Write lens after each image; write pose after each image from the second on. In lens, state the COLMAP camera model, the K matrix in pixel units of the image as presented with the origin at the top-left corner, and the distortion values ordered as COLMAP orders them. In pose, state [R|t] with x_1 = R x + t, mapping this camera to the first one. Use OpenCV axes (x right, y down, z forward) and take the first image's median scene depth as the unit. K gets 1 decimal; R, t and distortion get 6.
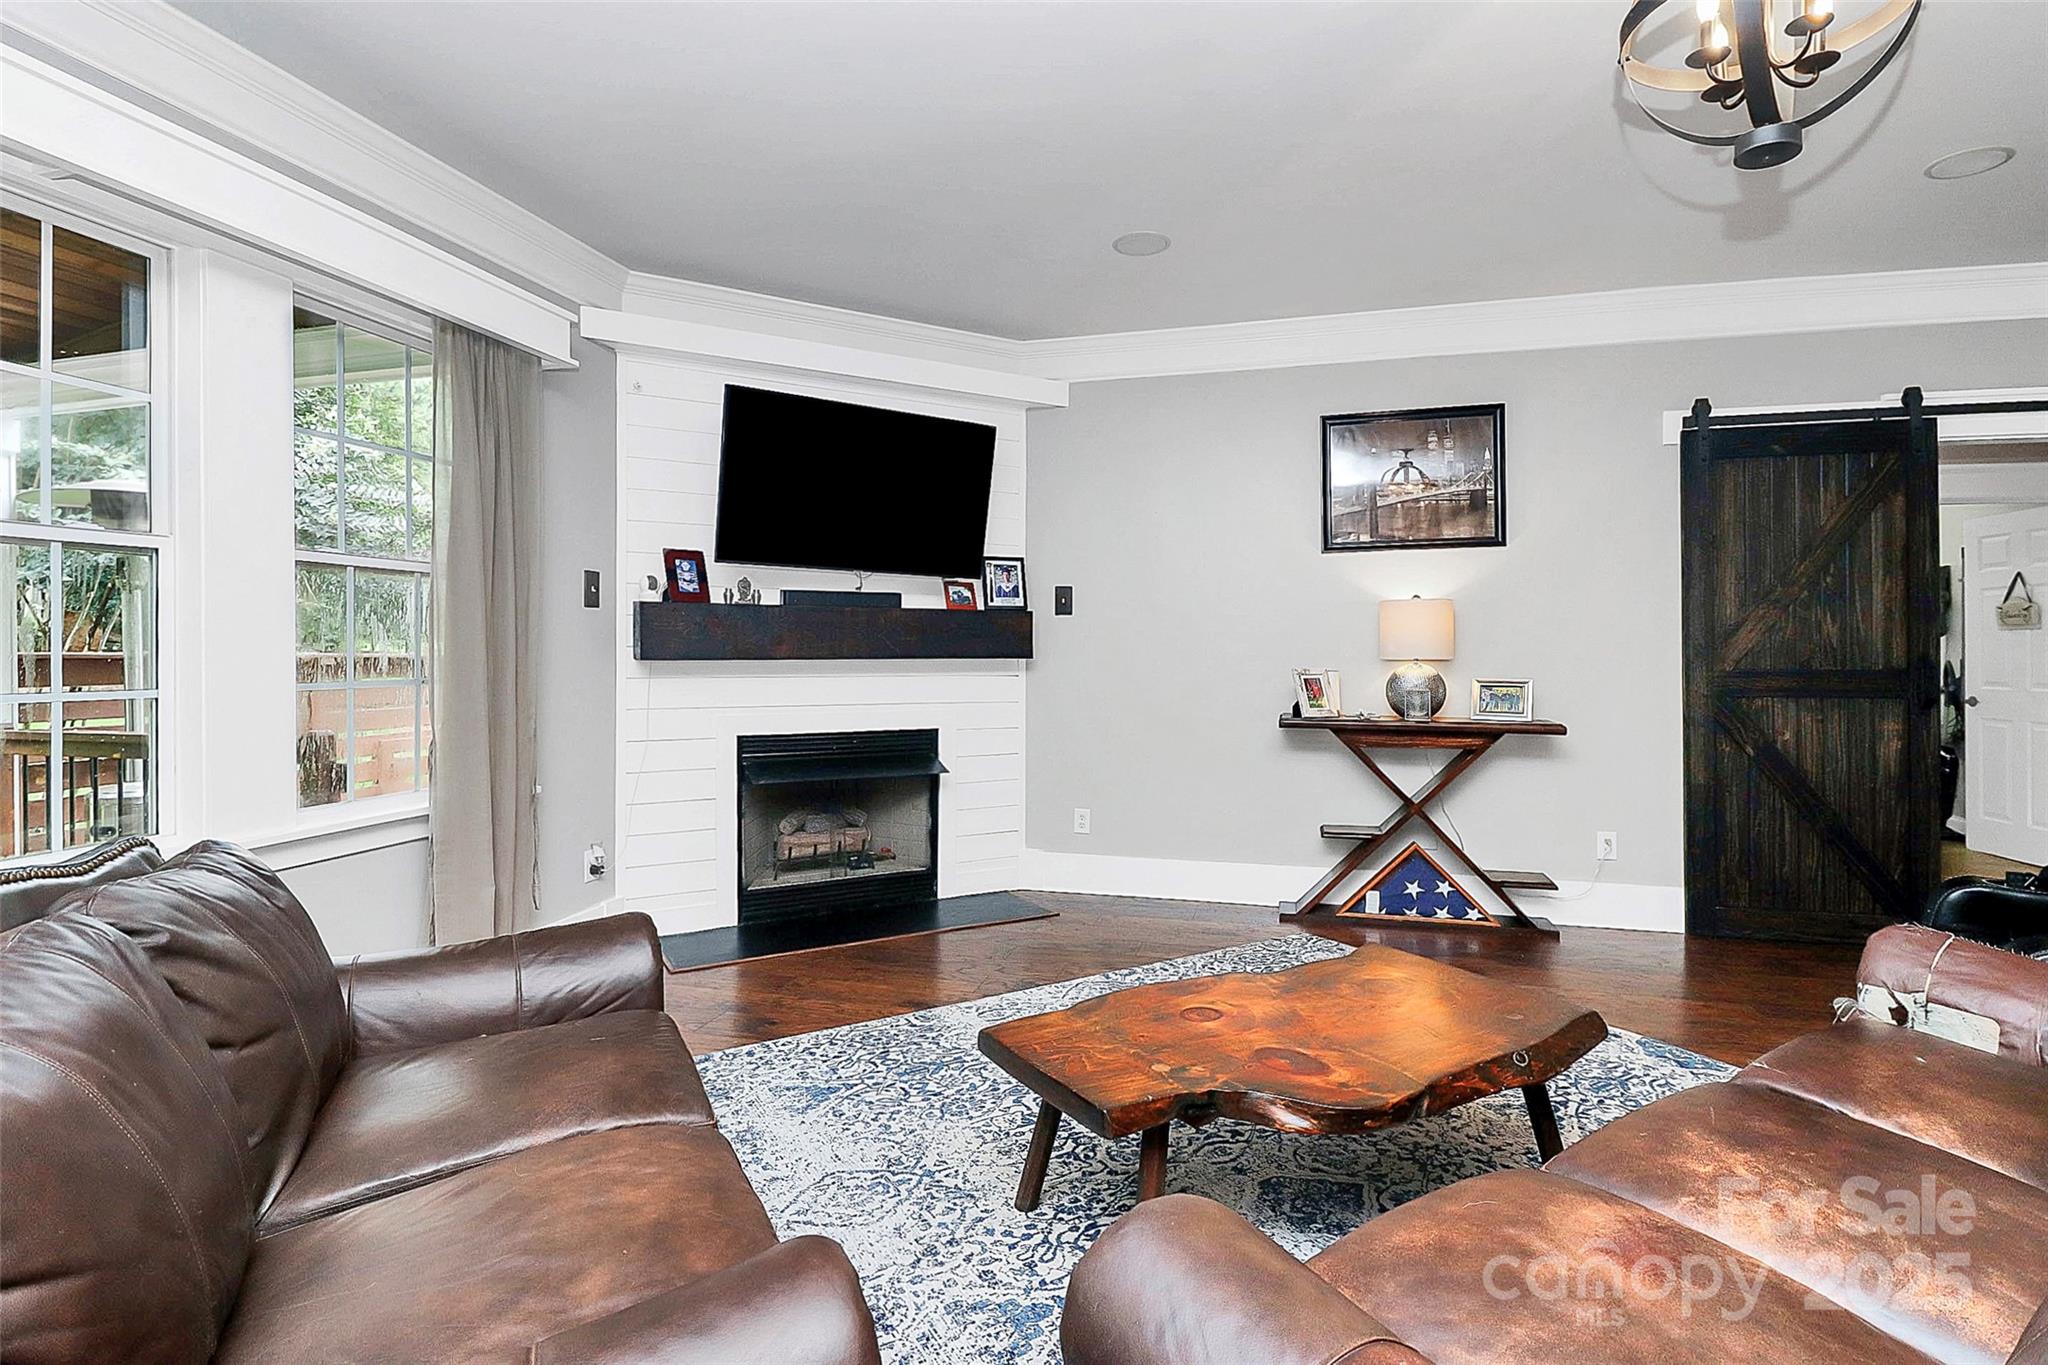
lens RADIAL K [[982.1, 0, 1023.2], [0, 982.1, 678.0], [0, 0, 1]] dist [-0.000138, -0.009495]
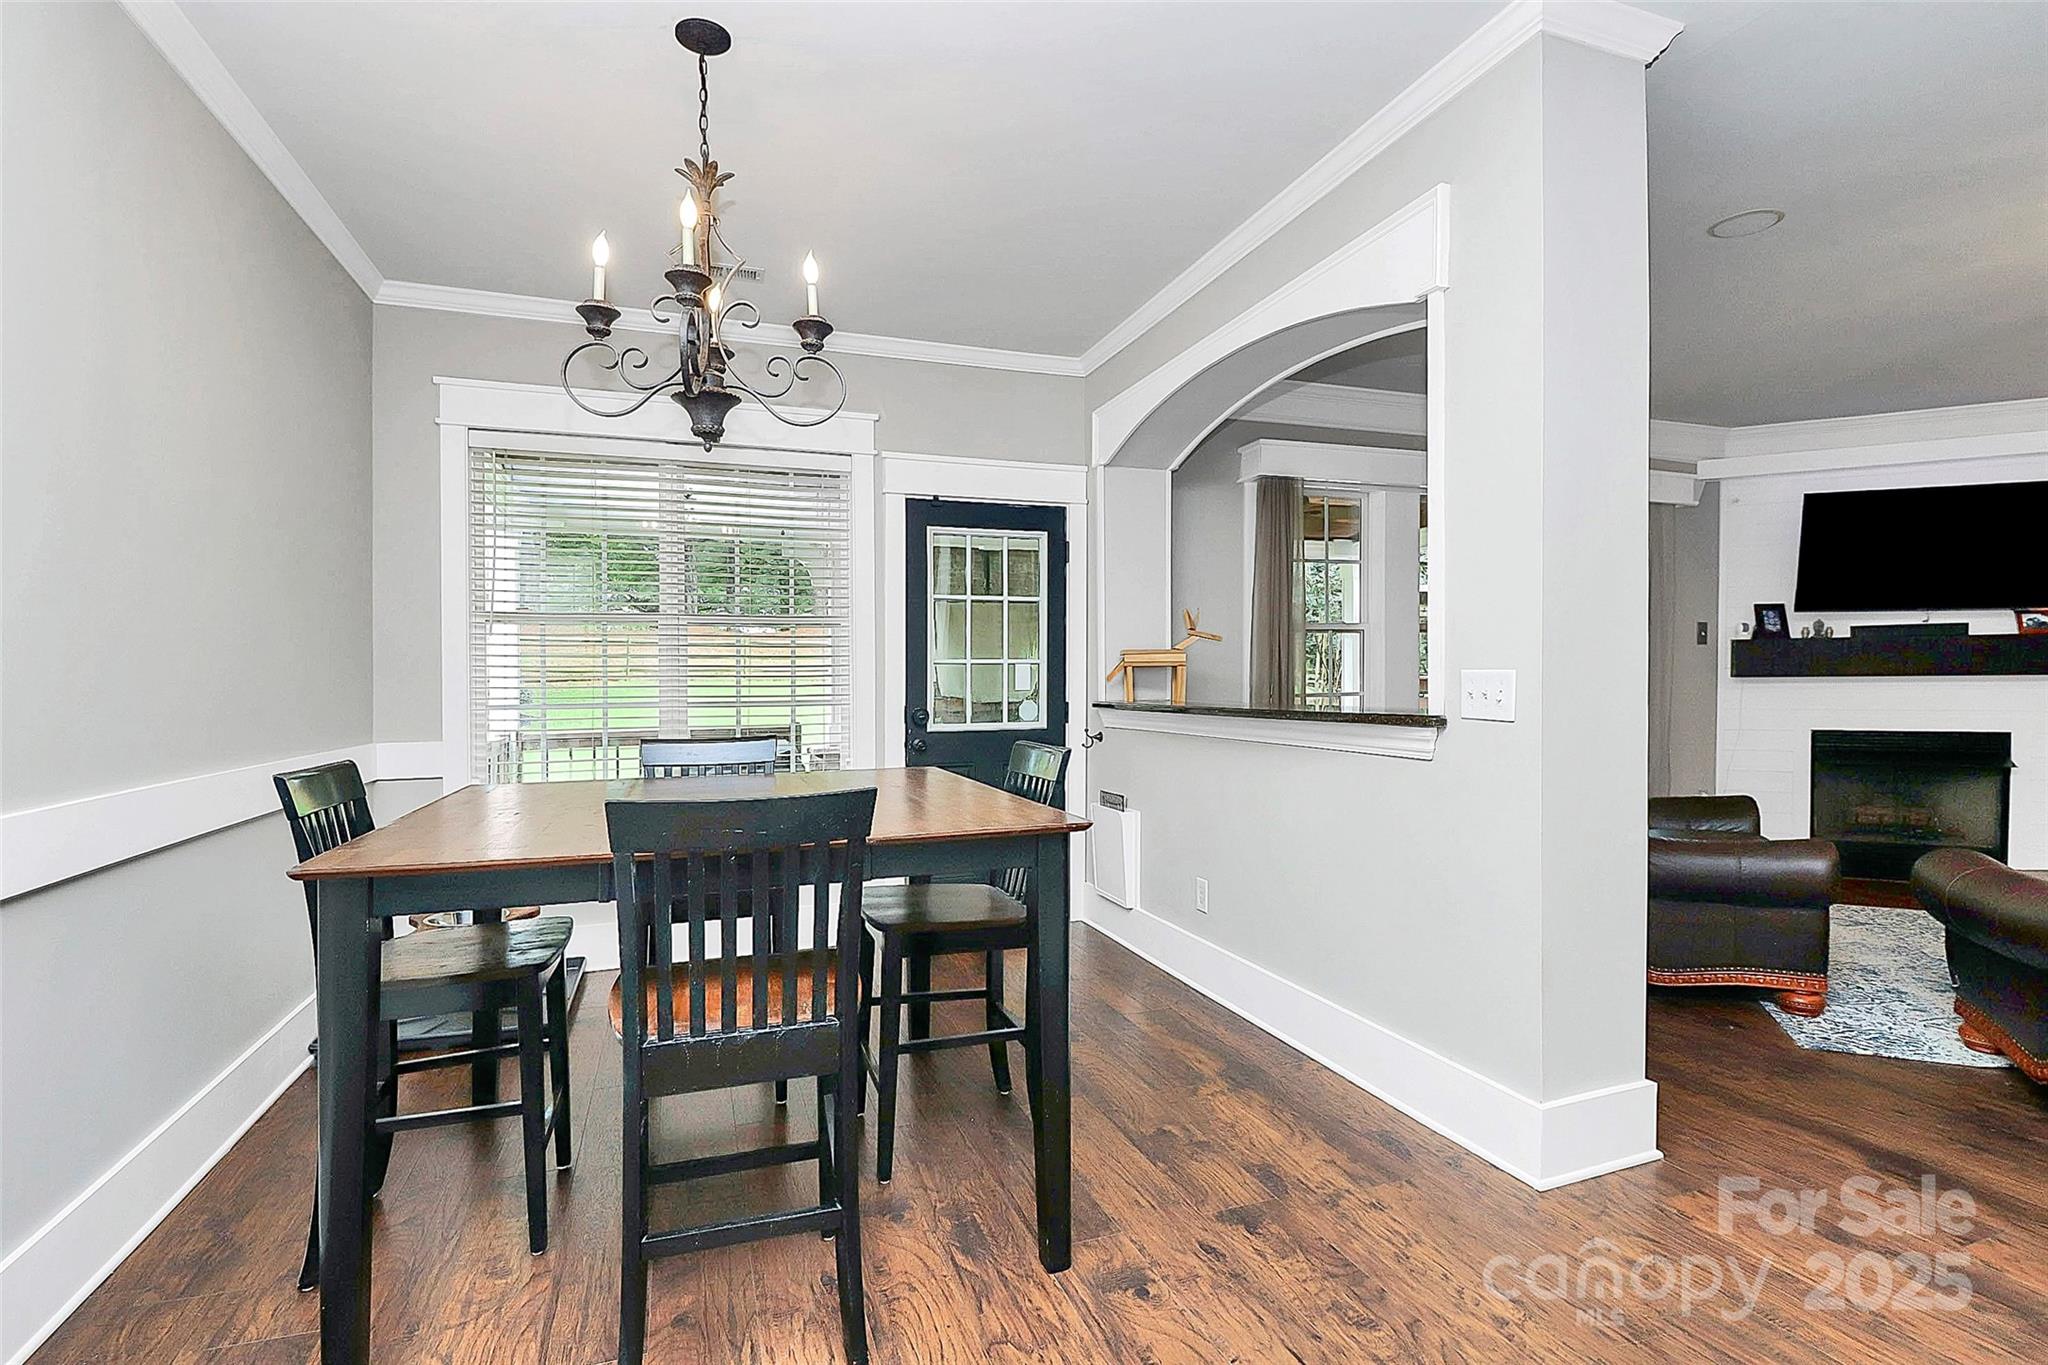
lens RADIAL K [[982.1, 0, 1029.1], [0, 982.1, 695.2], [0, 0, 1]] dist [-0.000138, -0.009495]
pose [[0.559925, 0.007011, -0.828513, 0.256762], [-0.010961, 0.999939, 0.001053, 0.019809], [0.828470, 0.008492, 0.559968, -0.761059]]
